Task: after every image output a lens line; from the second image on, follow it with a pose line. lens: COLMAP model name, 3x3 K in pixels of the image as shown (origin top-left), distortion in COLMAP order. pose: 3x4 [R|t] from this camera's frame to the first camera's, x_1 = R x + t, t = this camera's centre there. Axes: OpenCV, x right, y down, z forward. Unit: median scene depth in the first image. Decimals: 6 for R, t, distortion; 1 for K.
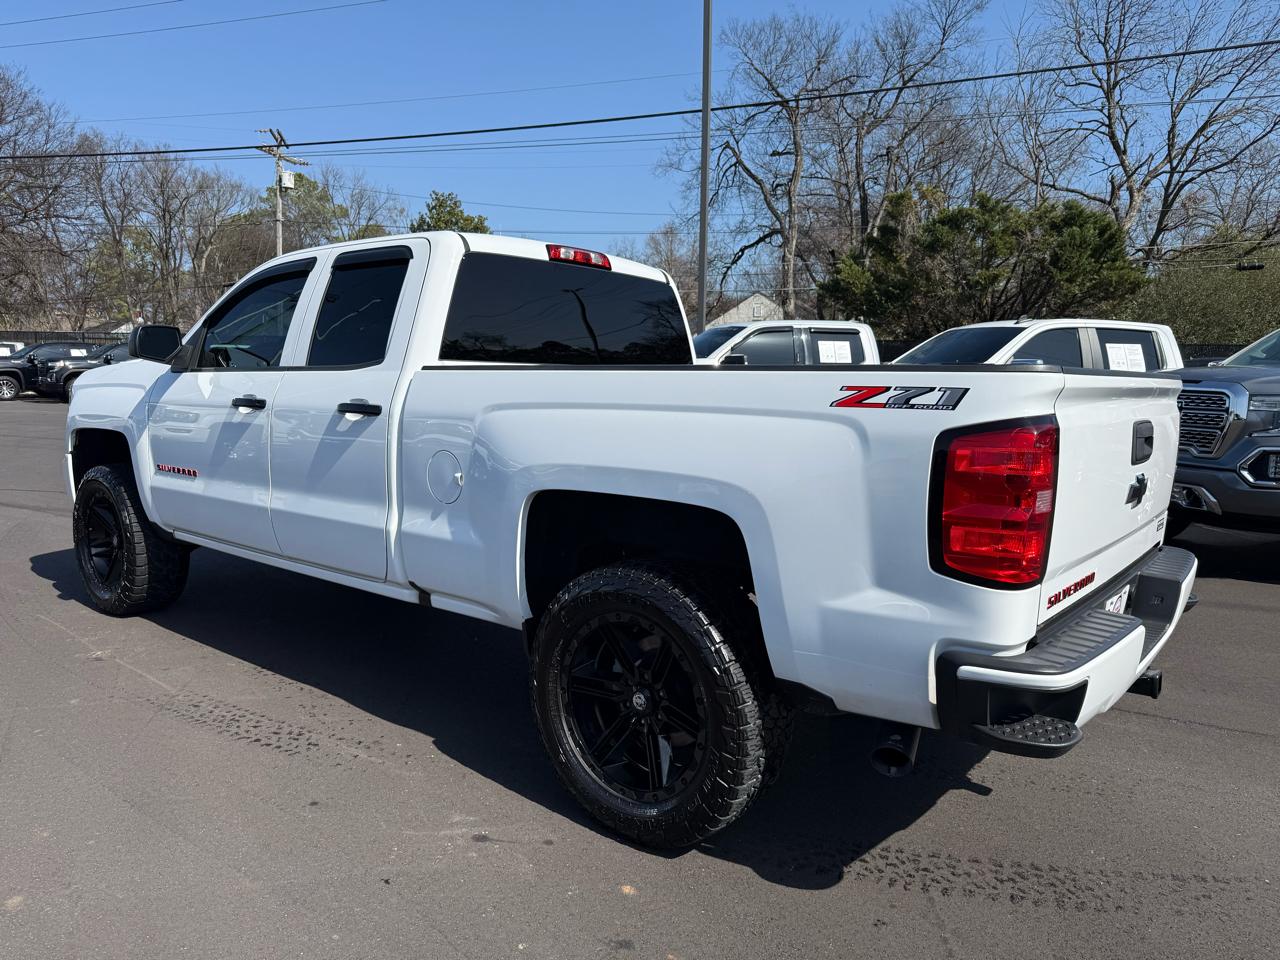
lens RADIAL K [[906.5, 0, 636.2], [0, 906.5, 478.8], [0, 0, 1]] dist [0.062300, -0.086659]
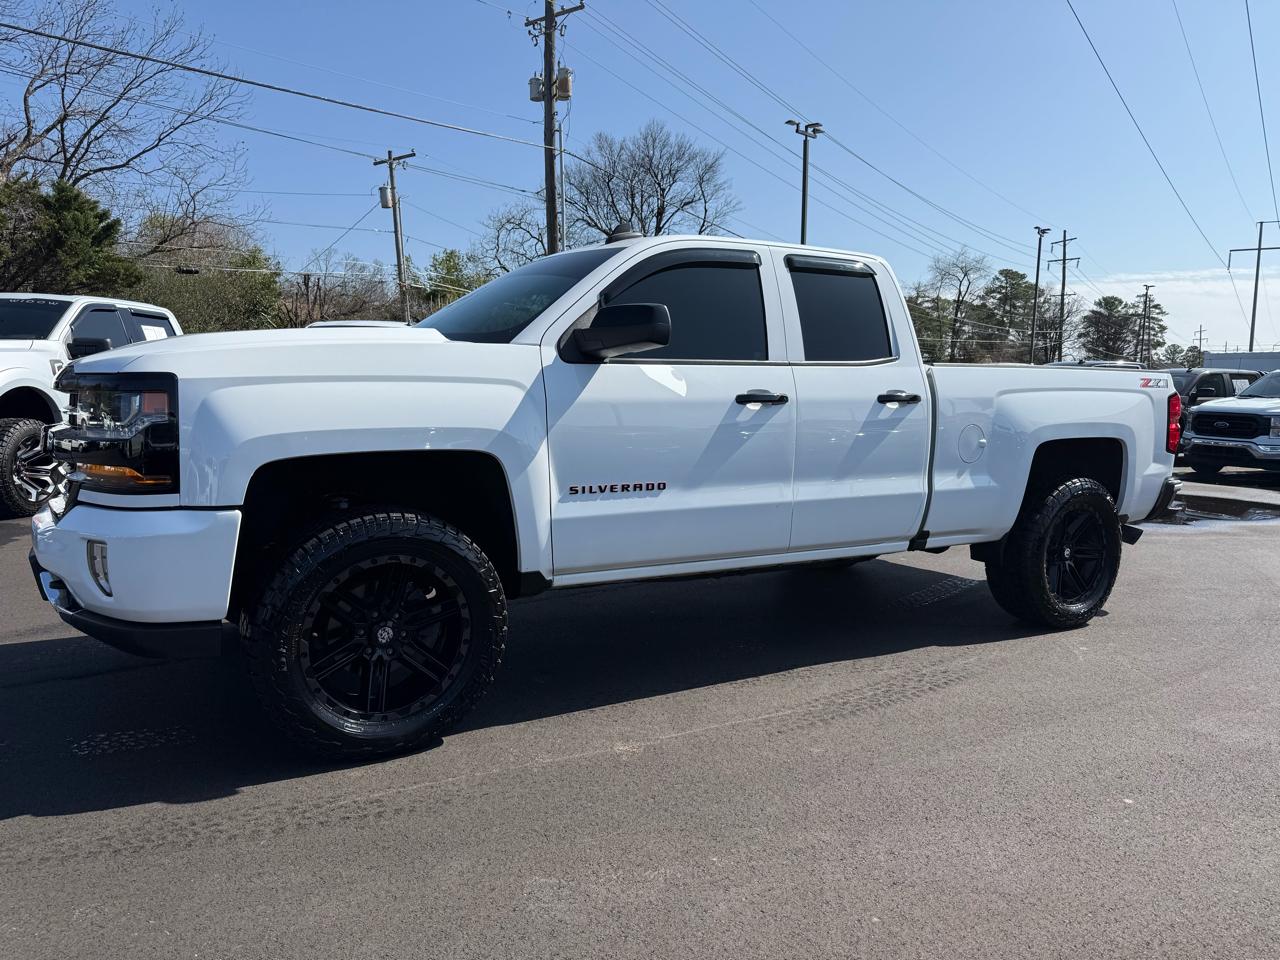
lens RADIAL K [[906.5, 0, 636.2], [0, 906.5, 478.8], [0, 0, 1]] dist [0.062300, -0.086659]
pose [[0.349931, -0.103966, 0.930989, -1.395518], [0.096114, 0.992562, 0.074716, -0.084993], [-0.931832, 0.063335, 0.357320, 0.805306]]
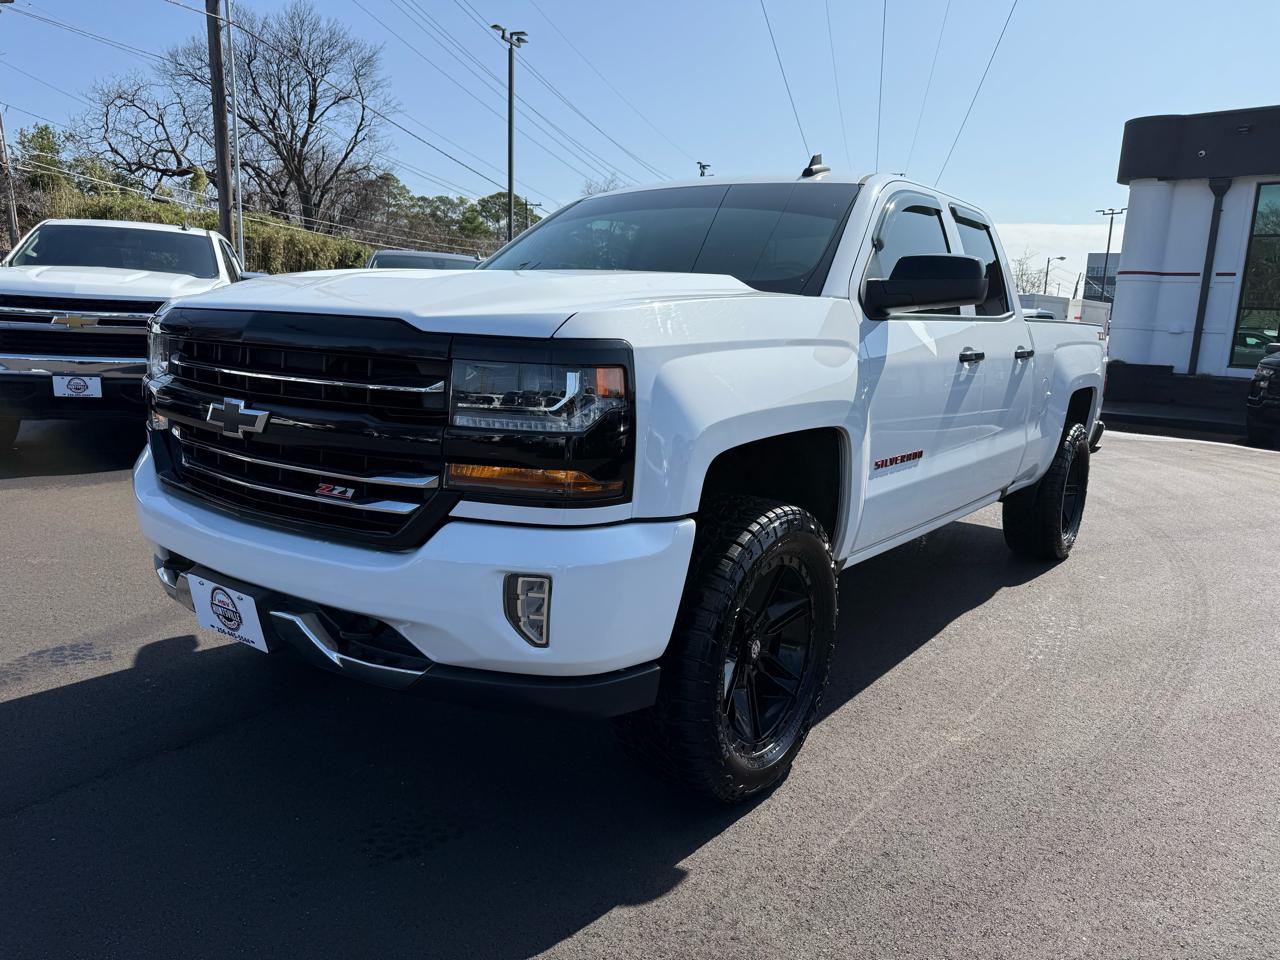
lens RADIAL K [[907.7, 0, 640.0], [0, 907.7, 480.0], [0, 0, 1]] dist [0.055037, -0.083667]
pose [[-0.030717, -0.193358, 0.980647, -1.371951], [0.069333, 0.978335, 0.195074, -0.168232], [-0.997121, 0.073983, -0.016646, 1.387088]]
